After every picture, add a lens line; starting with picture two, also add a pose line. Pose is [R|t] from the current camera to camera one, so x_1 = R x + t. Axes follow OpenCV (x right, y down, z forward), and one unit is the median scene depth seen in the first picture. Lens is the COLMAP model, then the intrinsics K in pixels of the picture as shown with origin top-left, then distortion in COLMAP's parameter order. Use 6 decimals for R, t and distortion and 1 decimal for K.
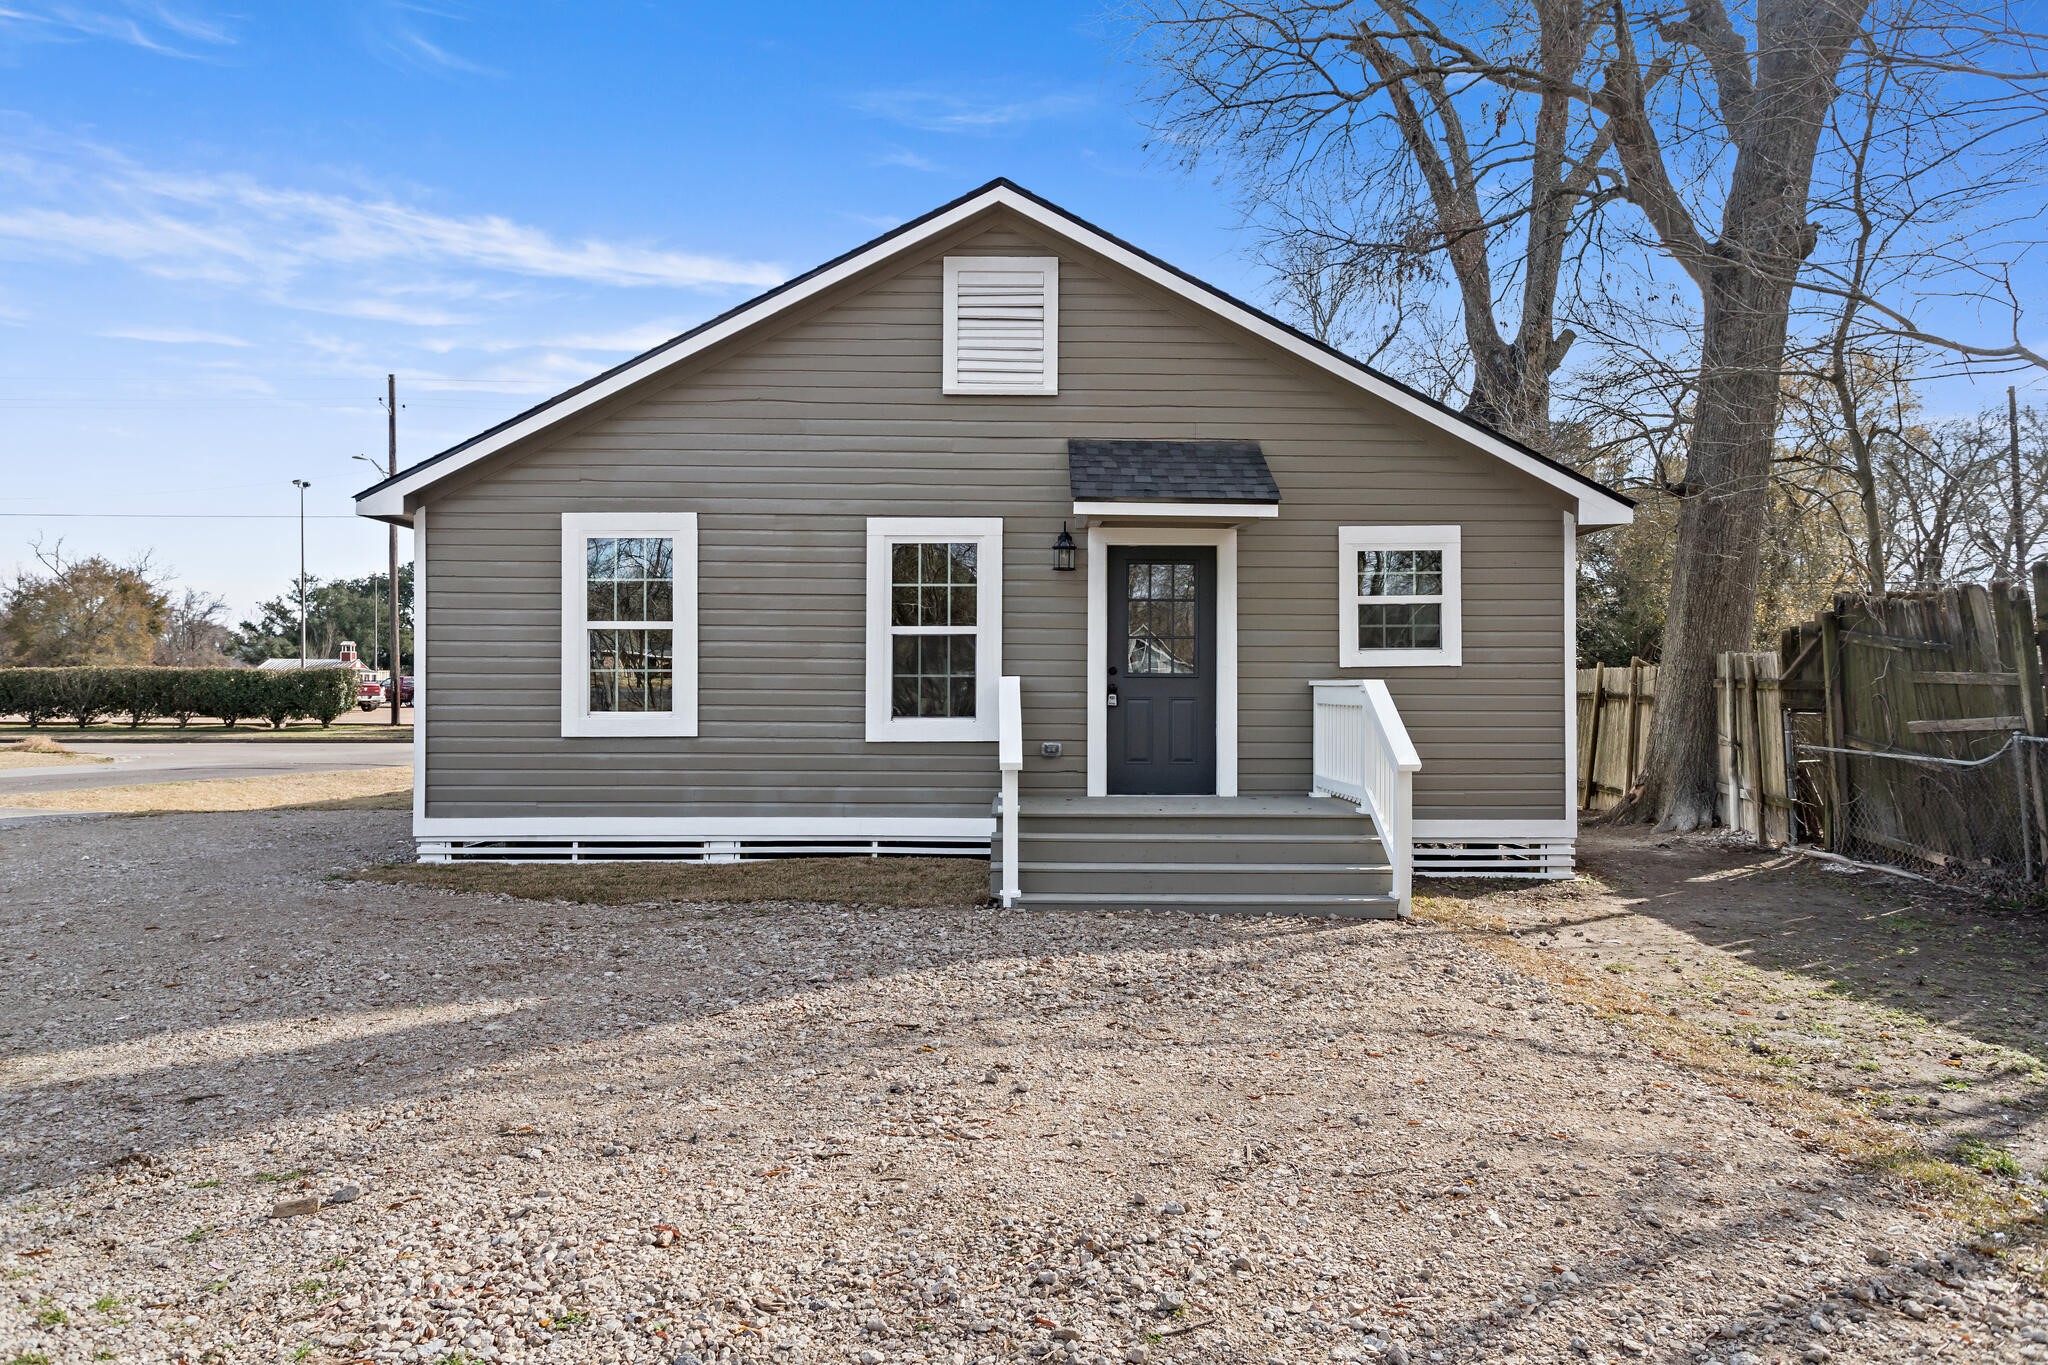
lens RADIAL K [[1348.2, 0, 1019.9], [0, 1348.2, 685.9], [0, 0, 1]] dist [0.004525, -0.004681]
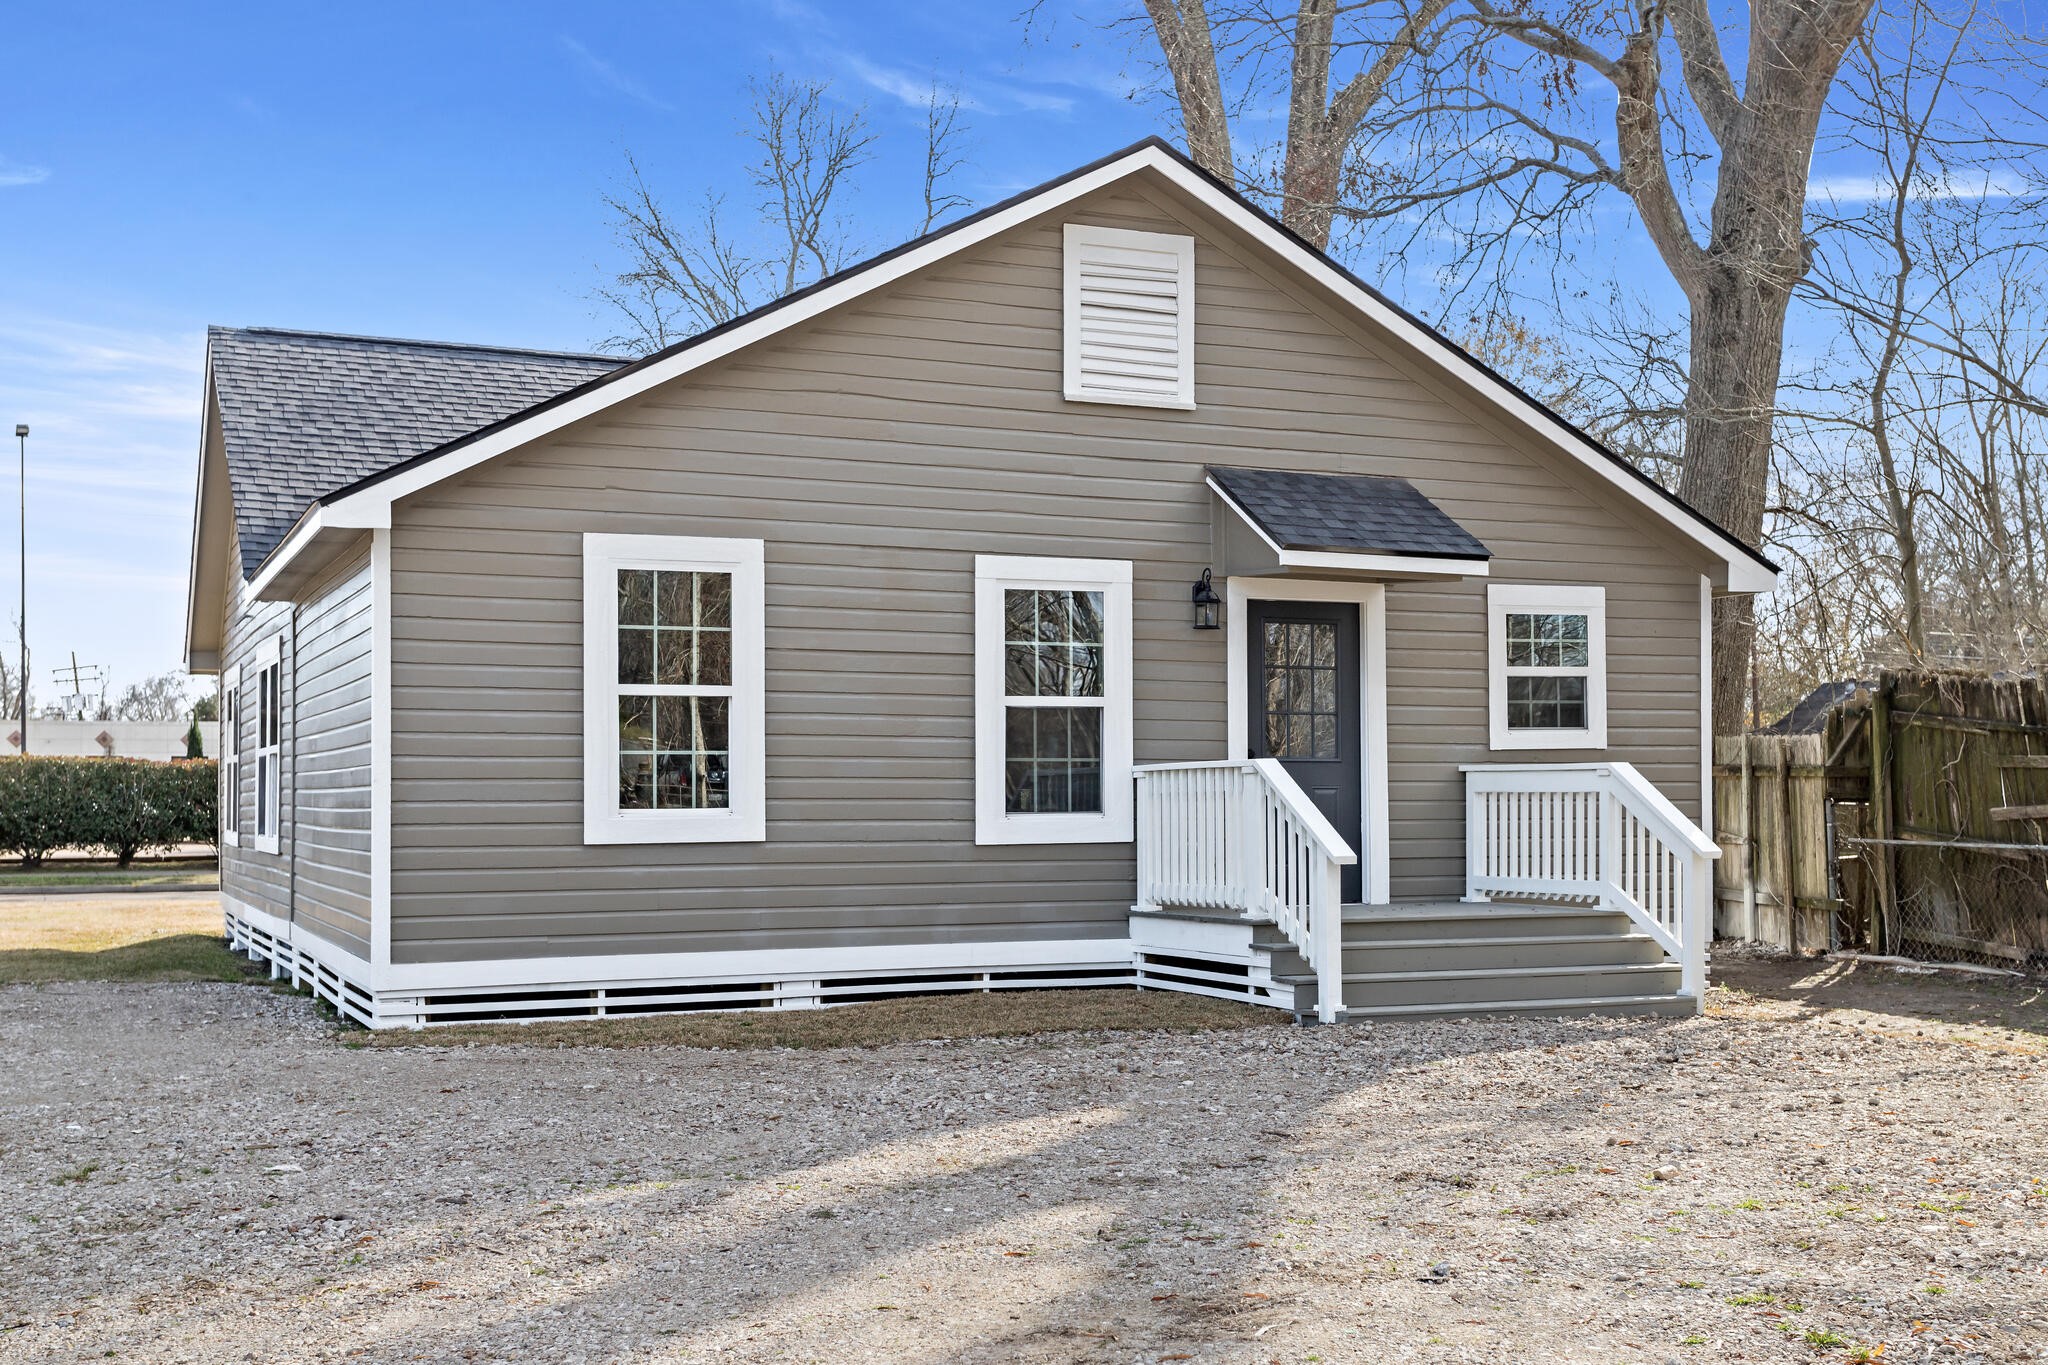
lens RADIAL K [[2346.8, 0, 1034.0], [0, 2346.8, 825.6], [0, 0, 1]] dist [0.018560, 0.000000]
pose [[0.916122, -0.010925, 0.400750, -0.621429], [0.005797, 0.999885, 0.014006, 0.011602], [-0.400857, -0.010508, 0.916080, -0.244122]]
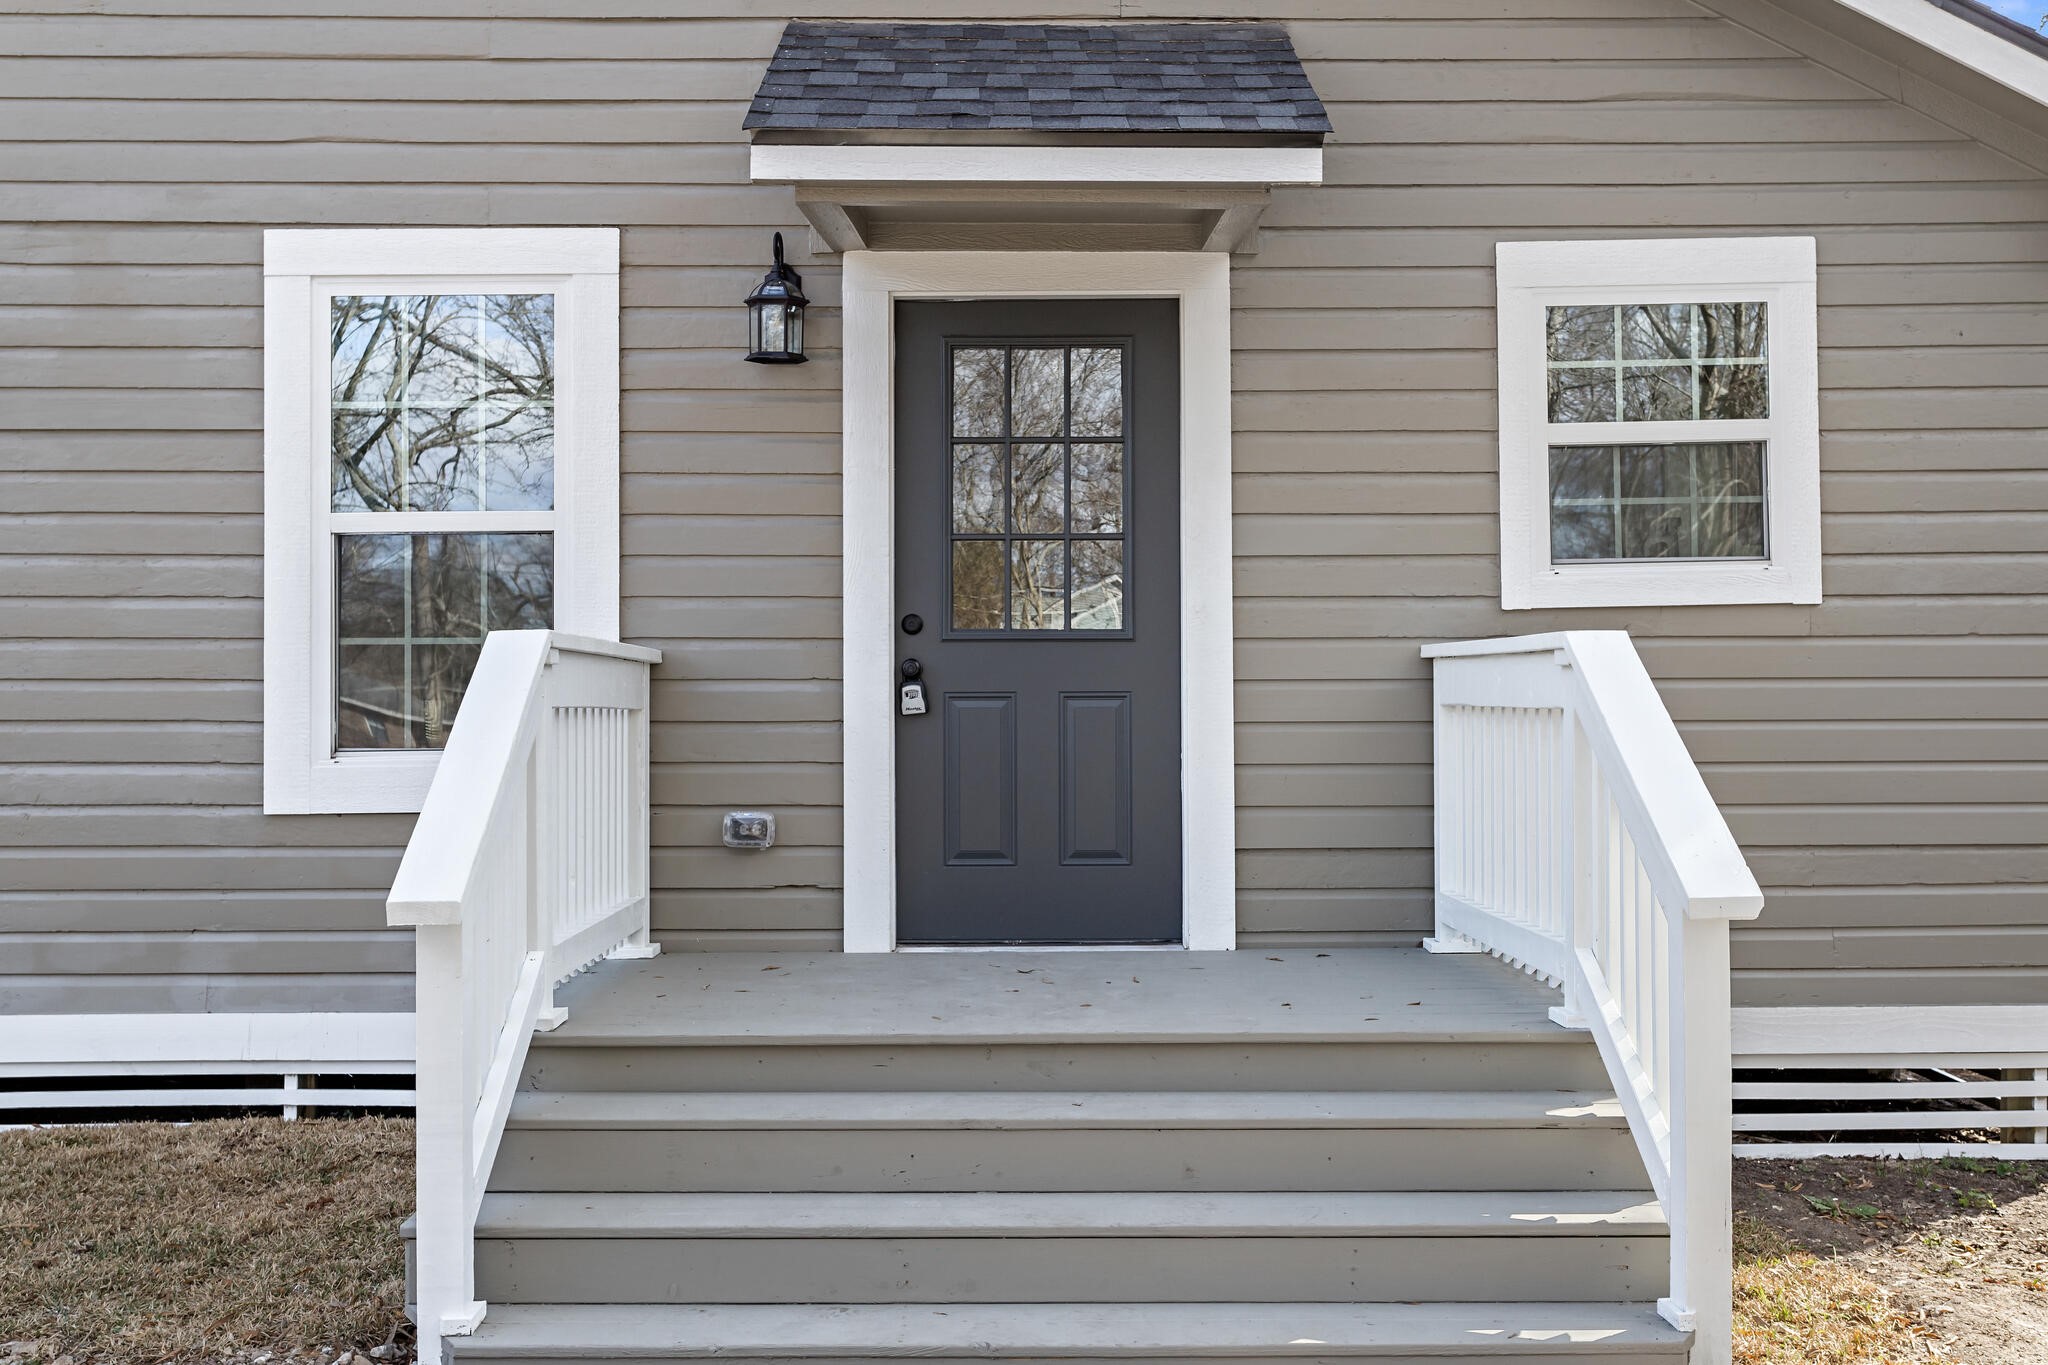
lens RADIAL K [[2095.5, 0, 1024.5], [0, 2095.5, 680.9], [0, 0, 1]] dist [0.010159, 0.000000]
pose [[0.999960, -0.008545, -0.002724, 0.102883], [0.008523, 0.999932, -0.007967, 0.009977], [0.002792, 0.007943, 0.999965, 0.404864]]
